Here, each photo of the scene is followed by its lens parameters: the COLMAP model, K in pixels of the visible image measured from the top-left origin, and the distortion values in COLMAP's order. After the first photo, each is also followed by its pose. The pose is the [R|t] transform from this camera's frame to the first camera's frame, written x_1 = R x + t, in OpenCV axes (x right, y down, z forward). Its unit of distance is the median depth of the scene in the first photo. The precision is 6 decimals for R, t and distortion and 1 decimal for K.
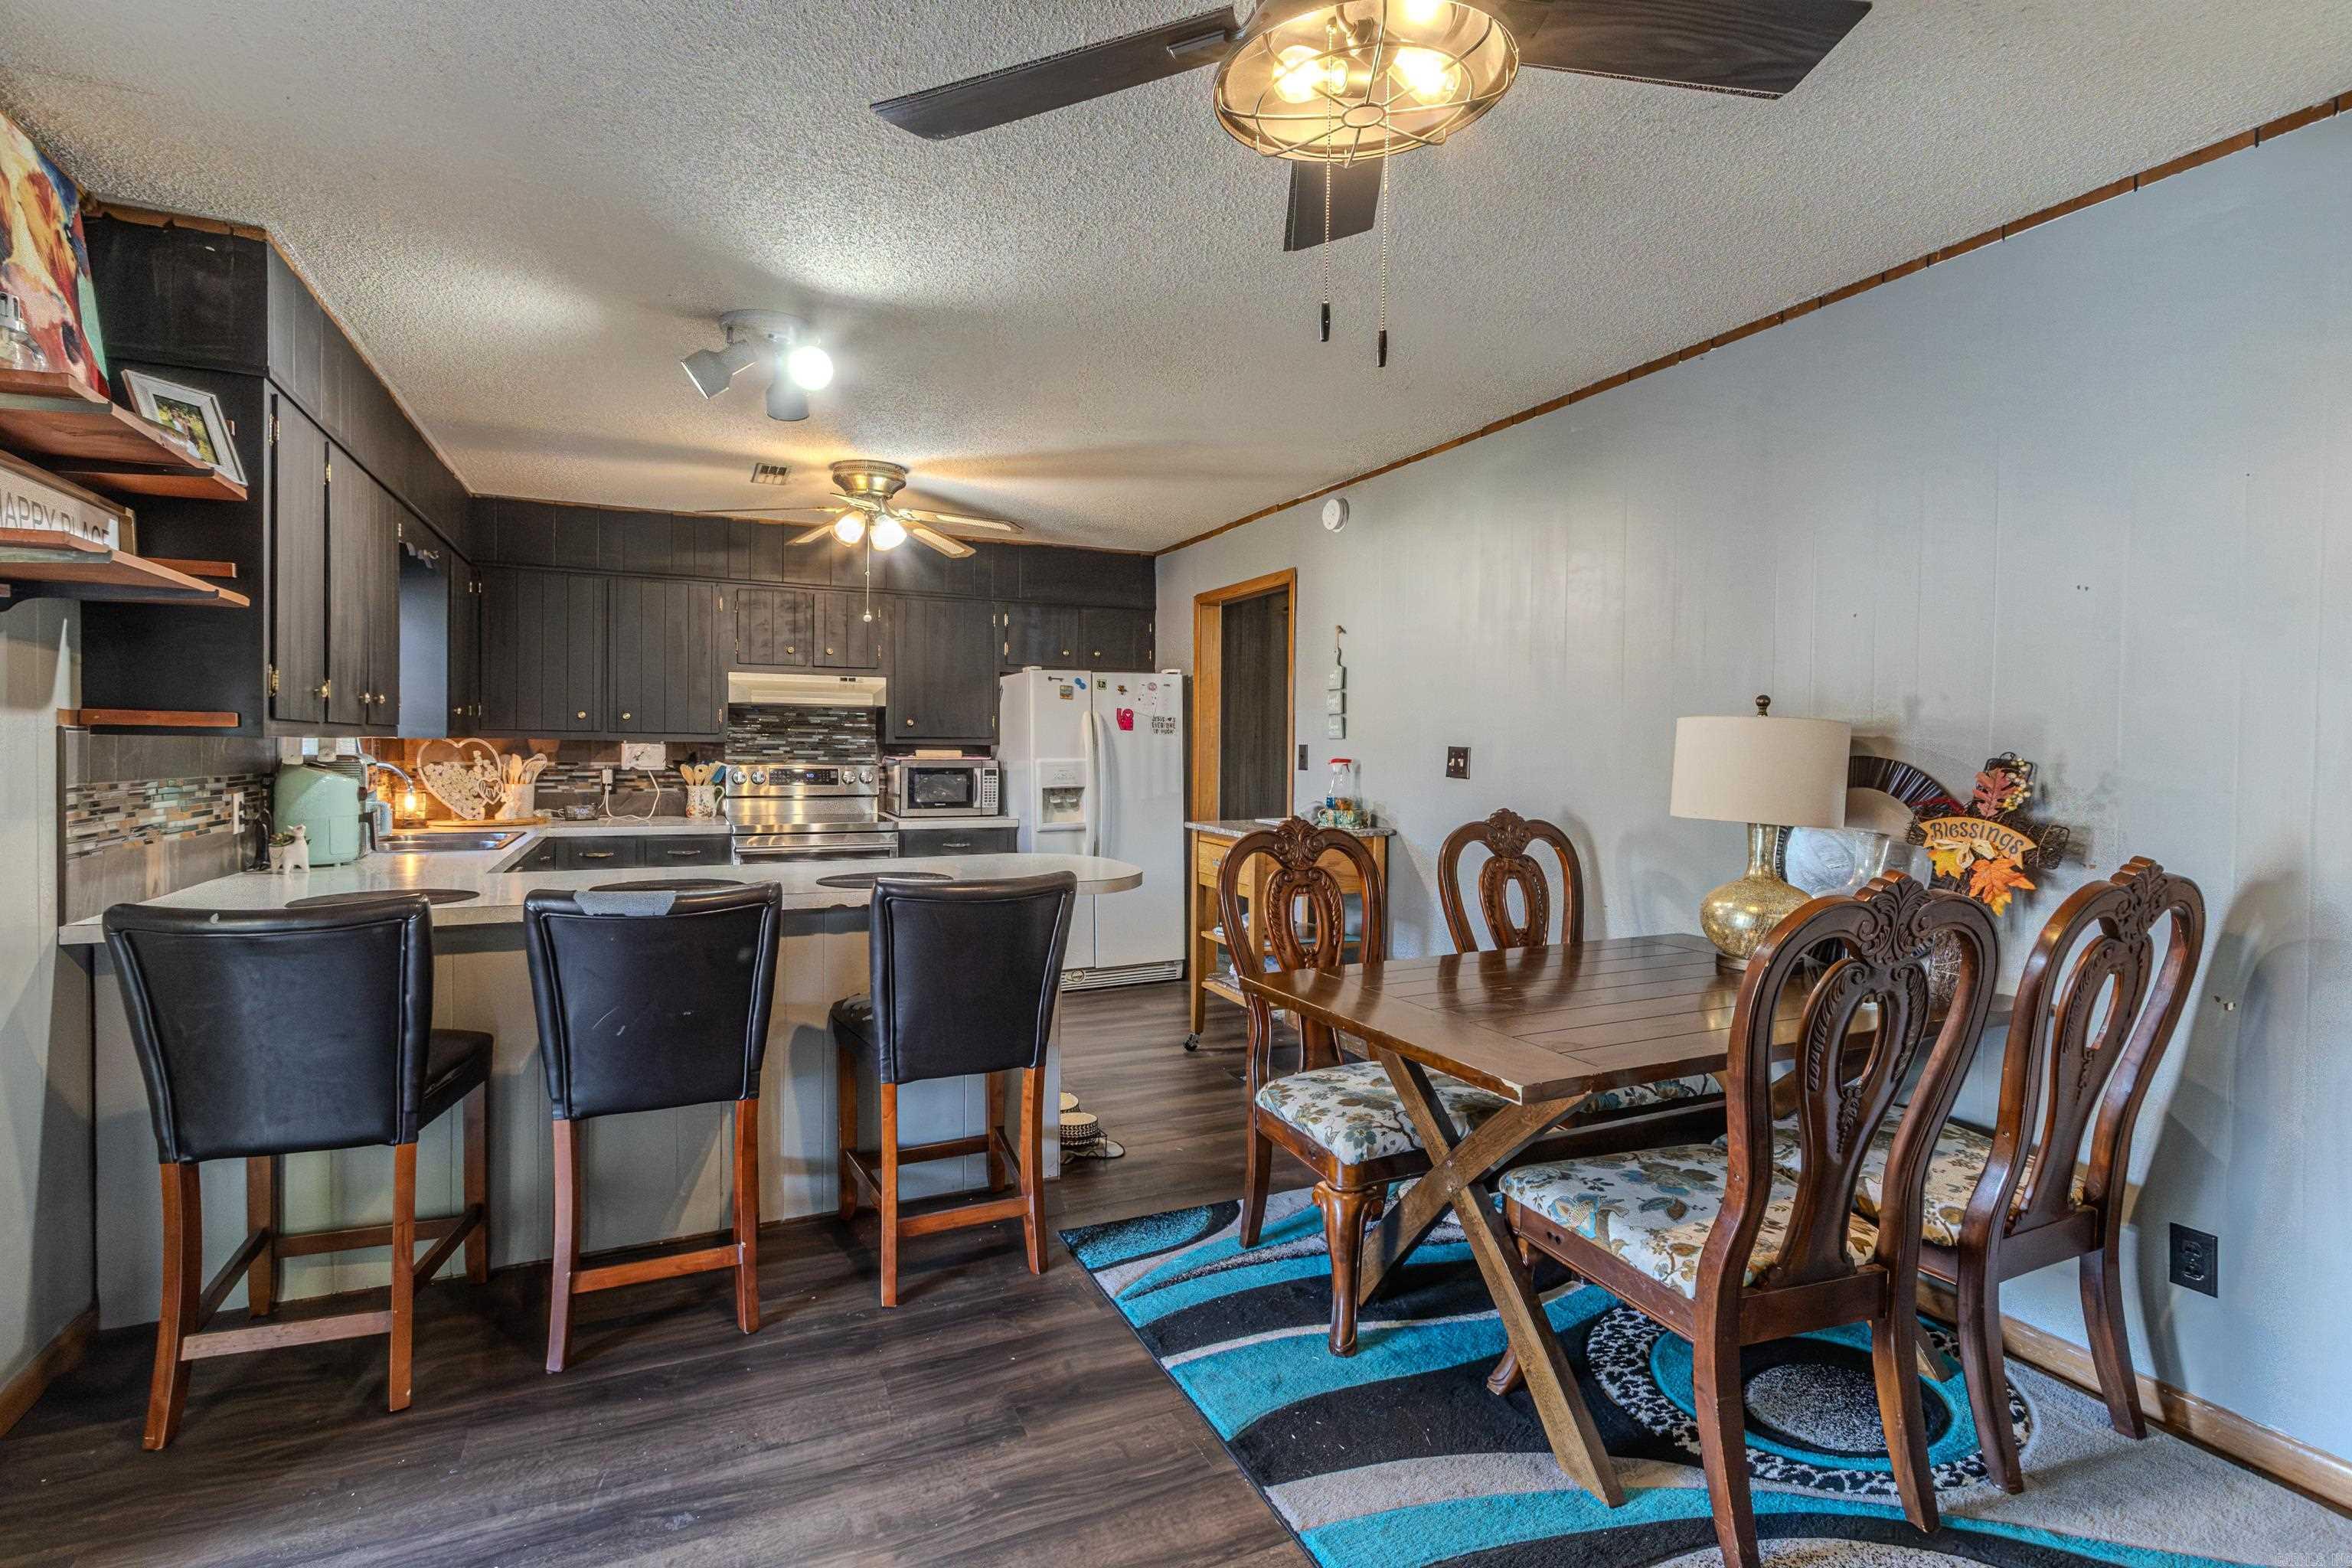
lens RADIAL K [[1113.3, 0, 1237.7], [0, 1113.3, 775.8], [0, 0, 1]] dist [0.003542, 0.000218]
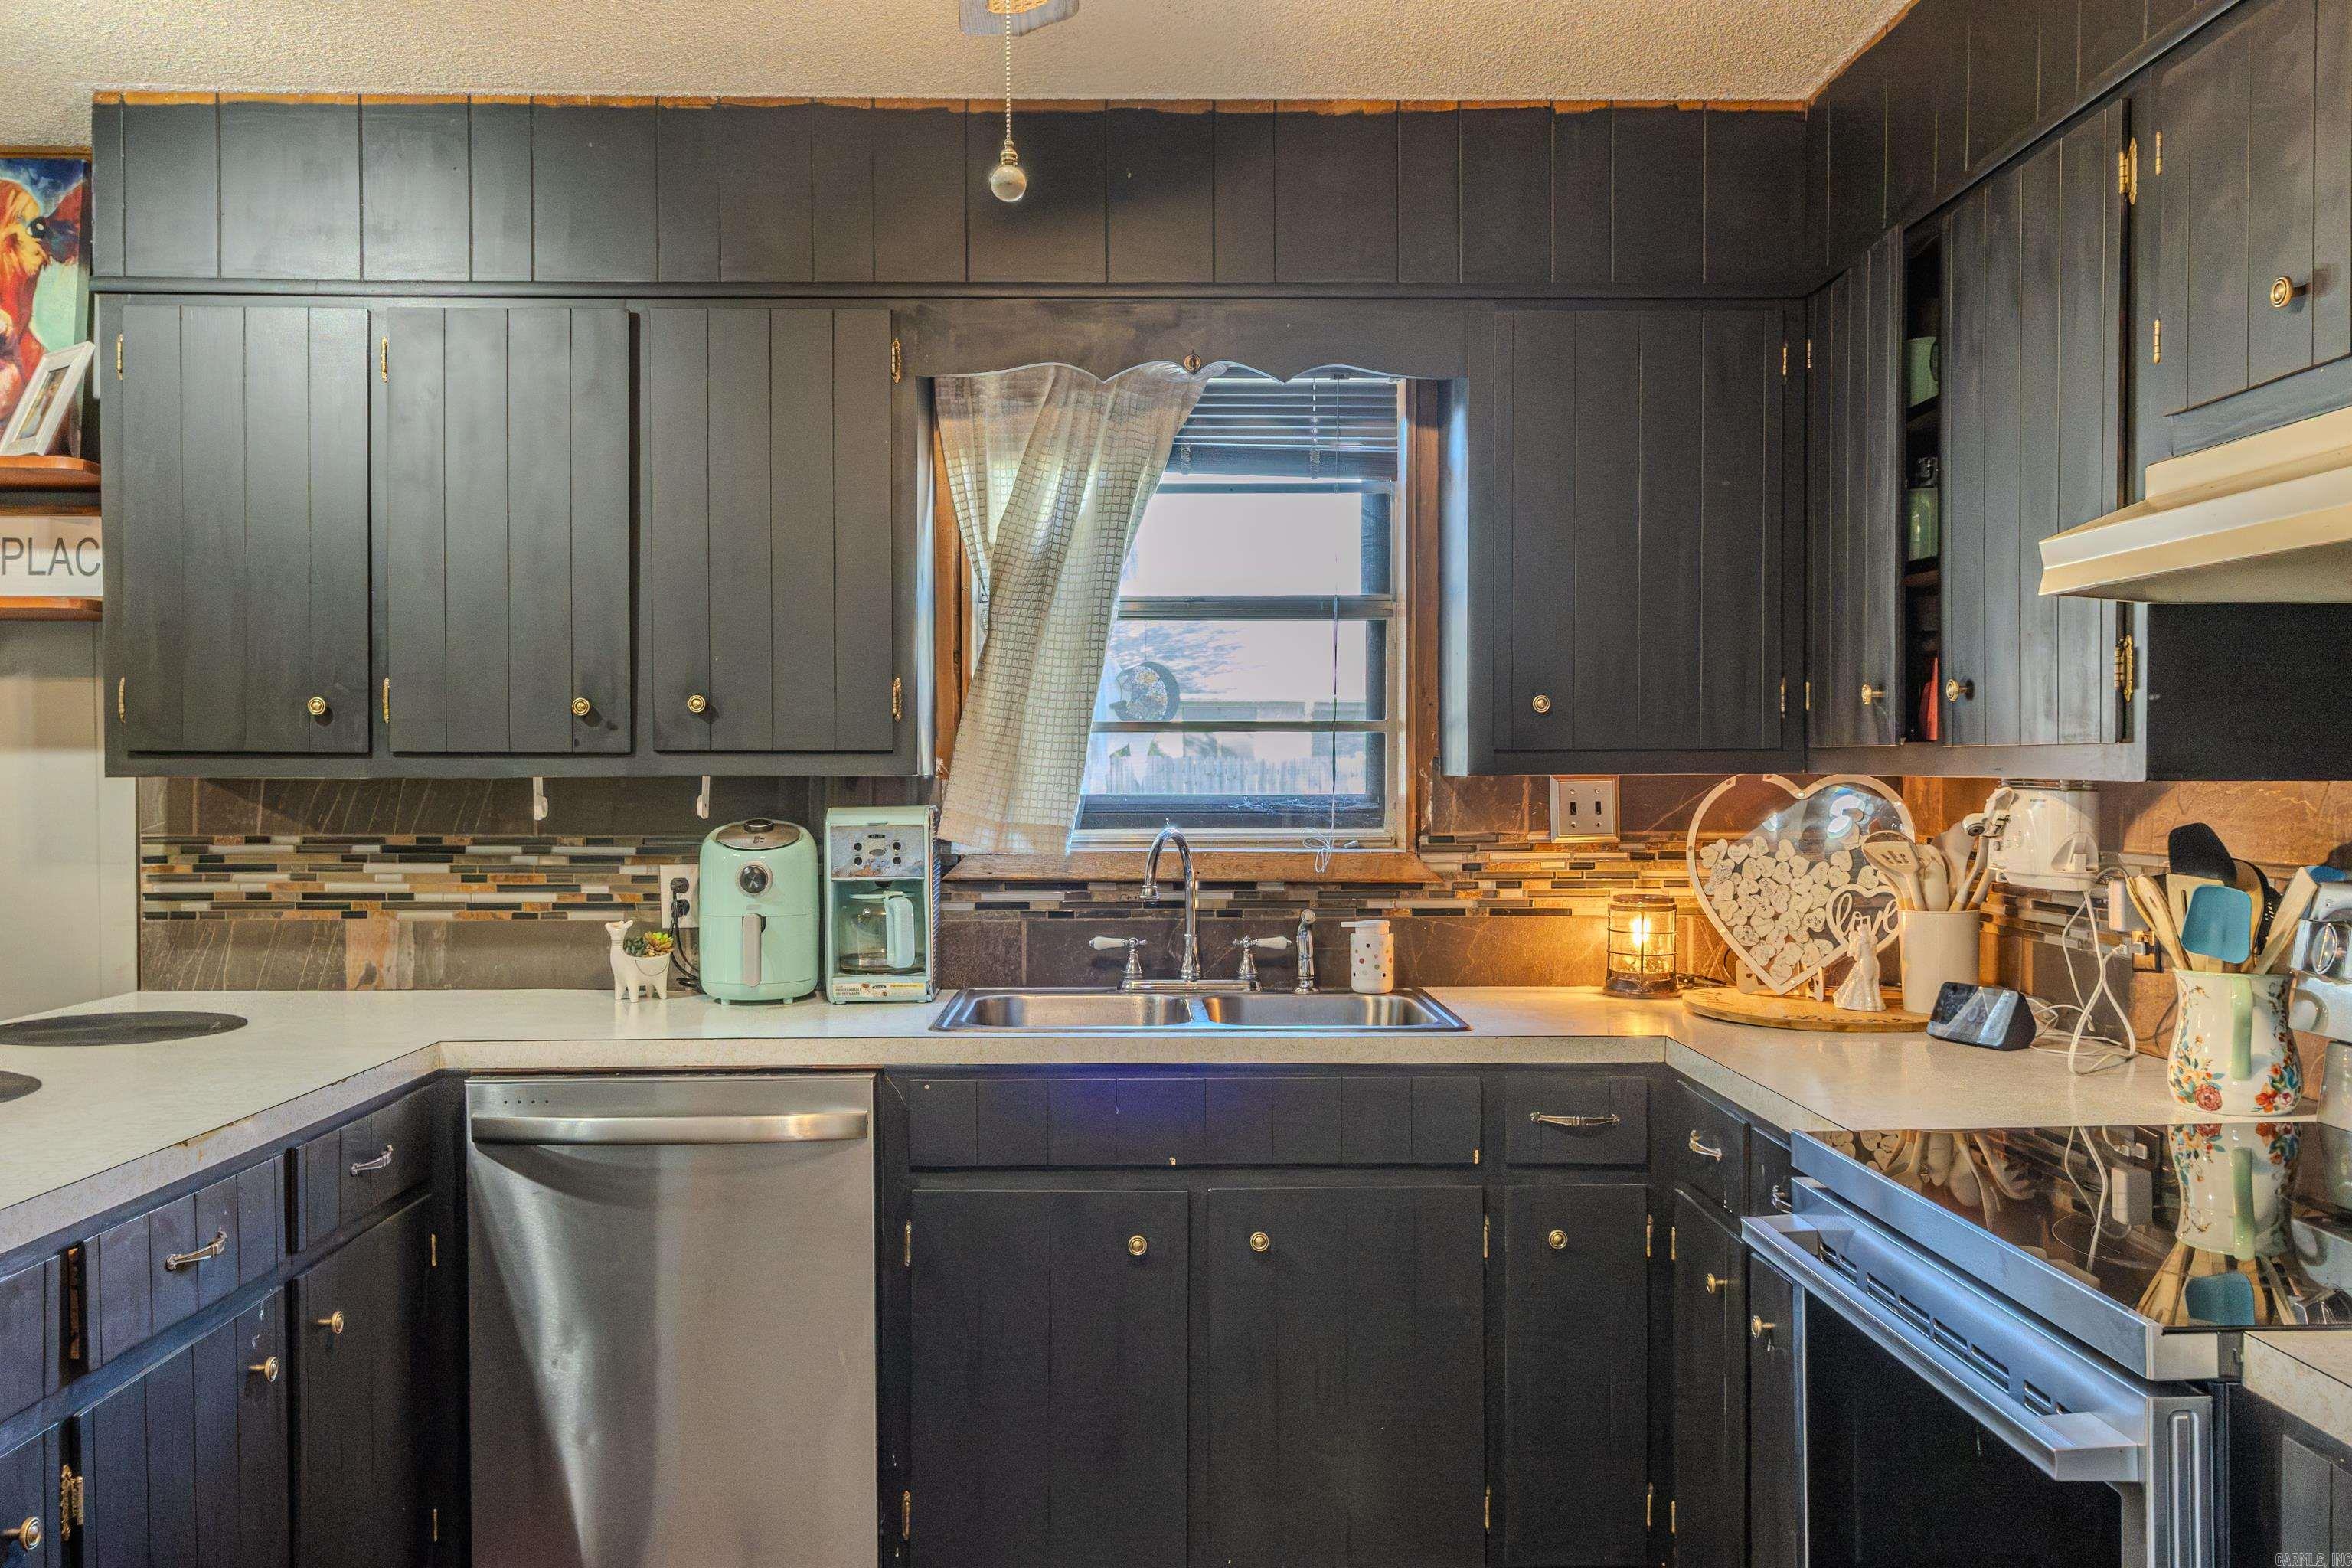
lens RADIAL K [[1976.7, 0, 1176.0], [0, 1976.7, 784.0], [0, 0, 1]] dist [0.009701, 0.000246]
pose [[-0.460528, -0.002837, -0.887640, -0.015564], [-0.026654, 0.999588, 0.010634, -0.029123], [0.887245, 0.028556, -0.460414, 1.027486]]
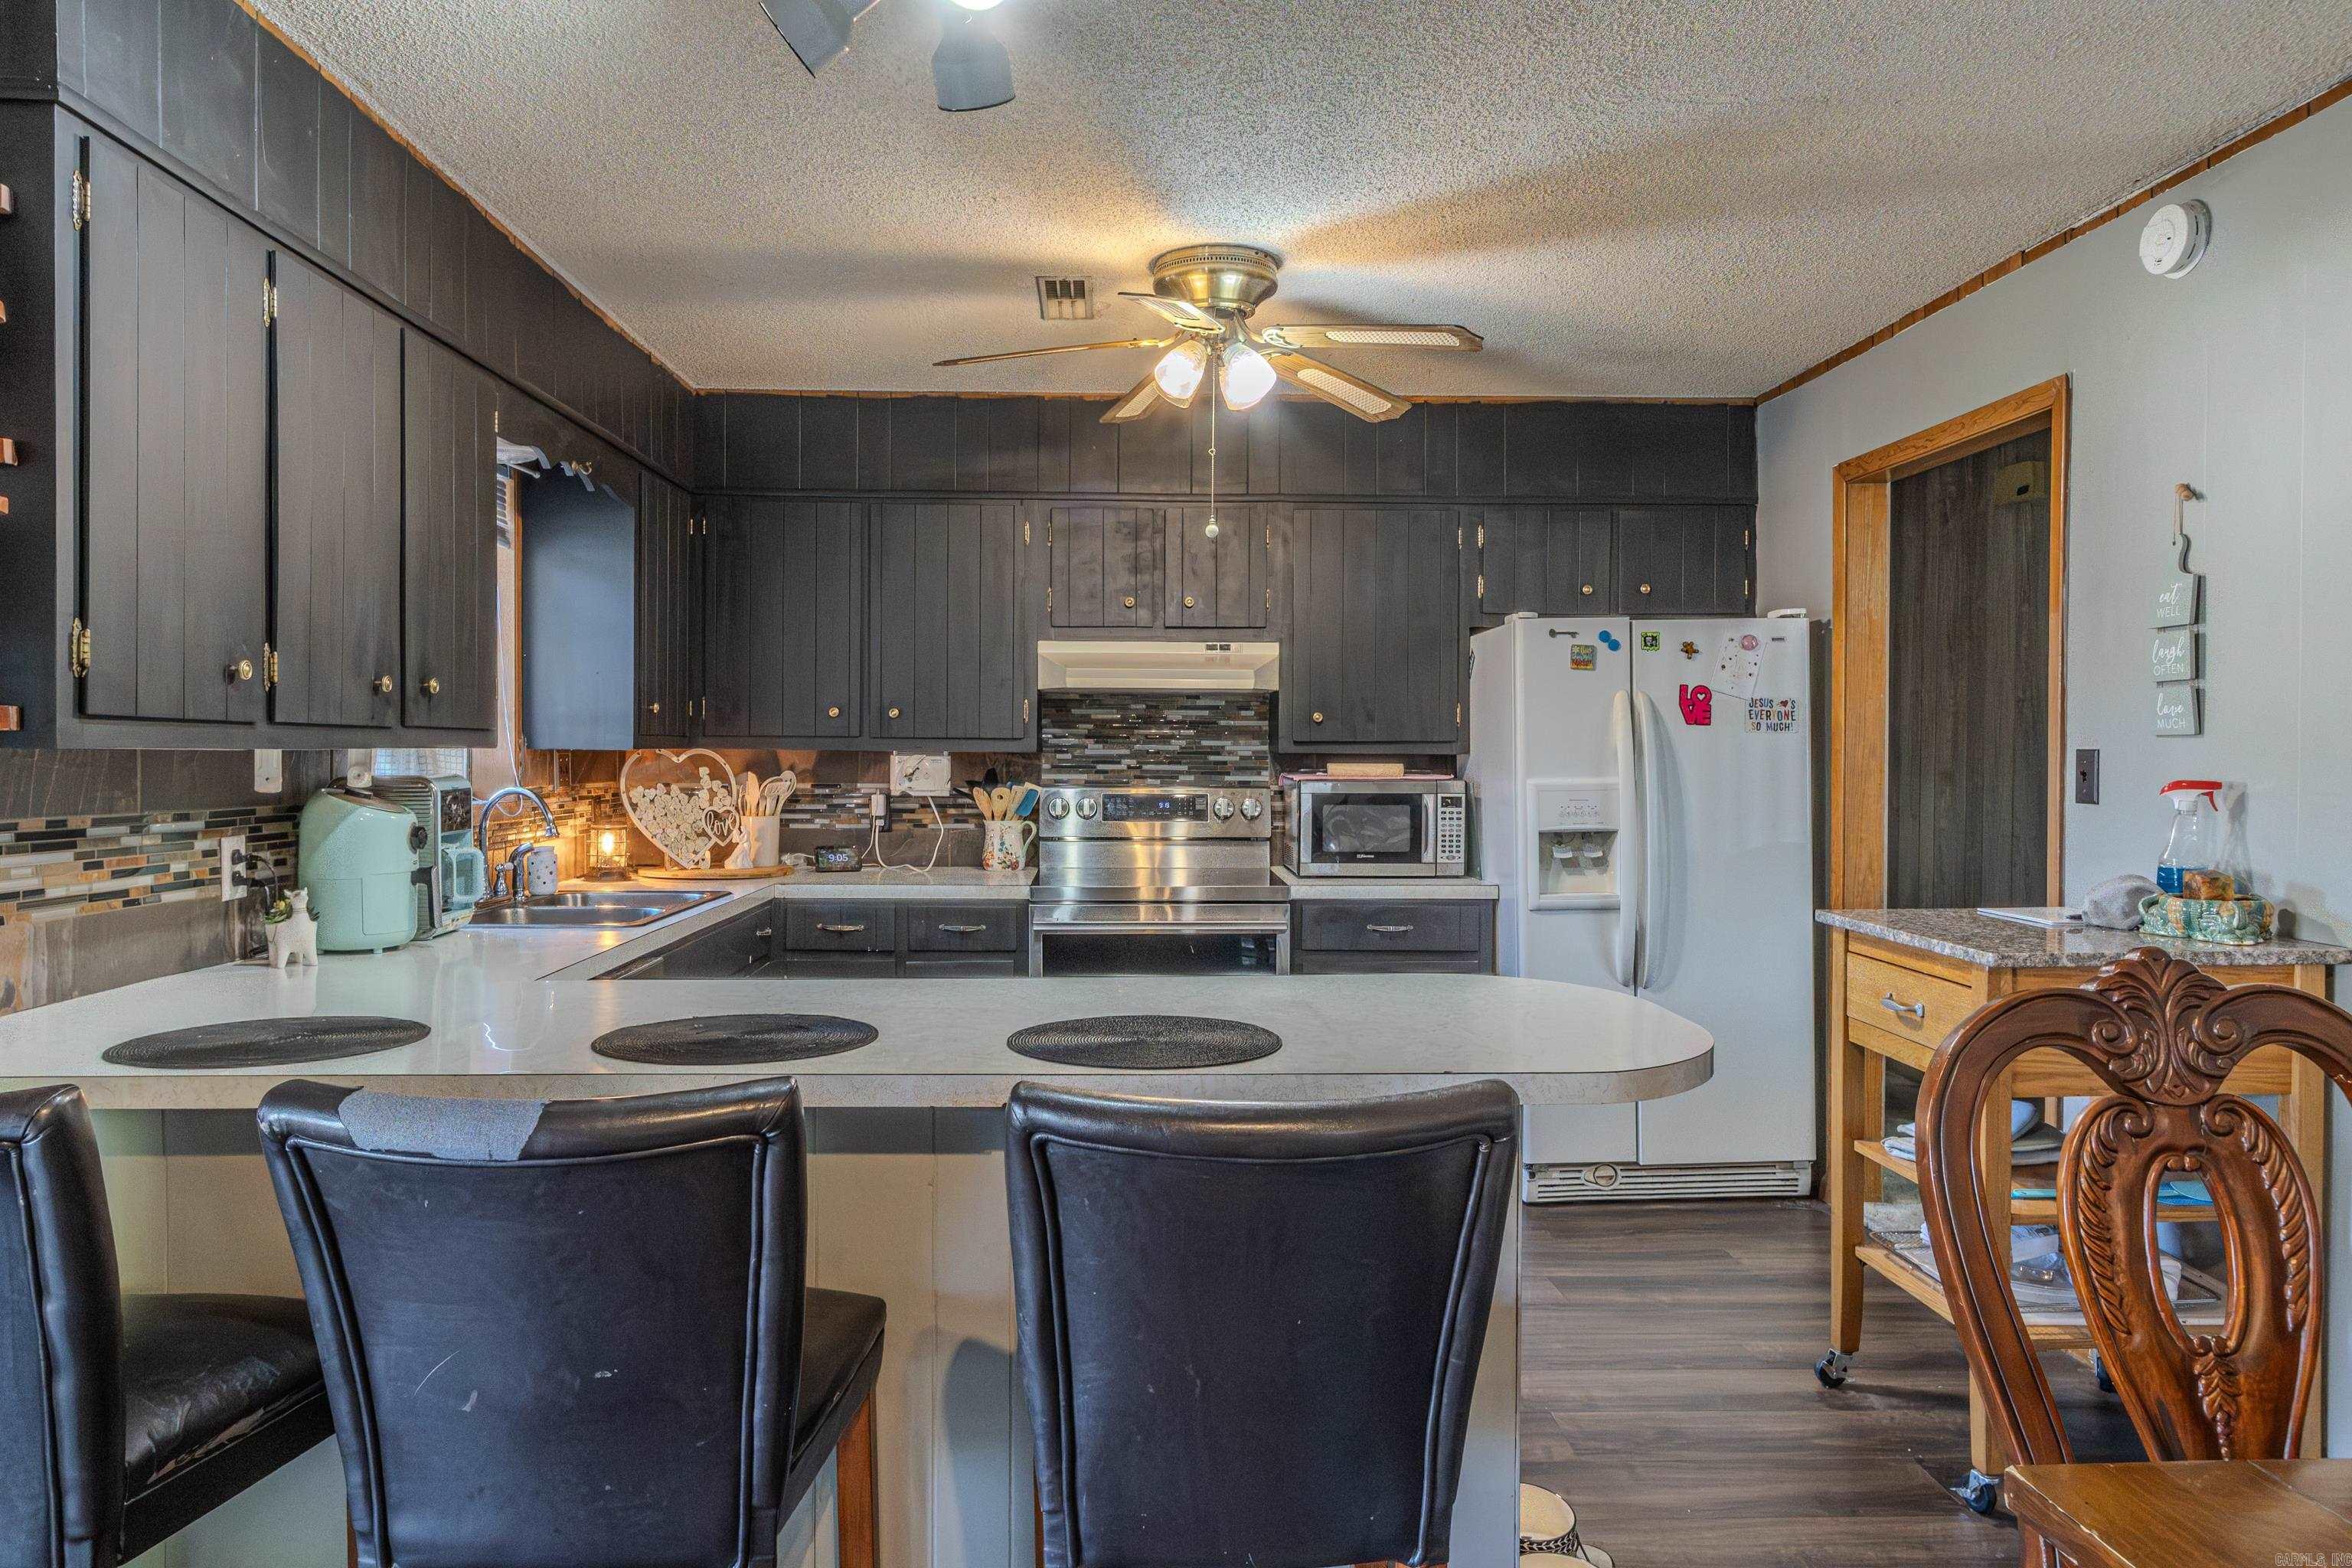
lens RADIAL K [[1556.0, 0, 1212.2], [0, 1556.0, 769.5], [0, 0, 1]] dist [0.006478, 0.003130]
pose [[0.915343, -0.001822, -0.402672, -0.013084], [-0.005099, 0.999857, -0.016114, -0.006695], [0.402644, 0.016803, 0.915203, 0.236992]]
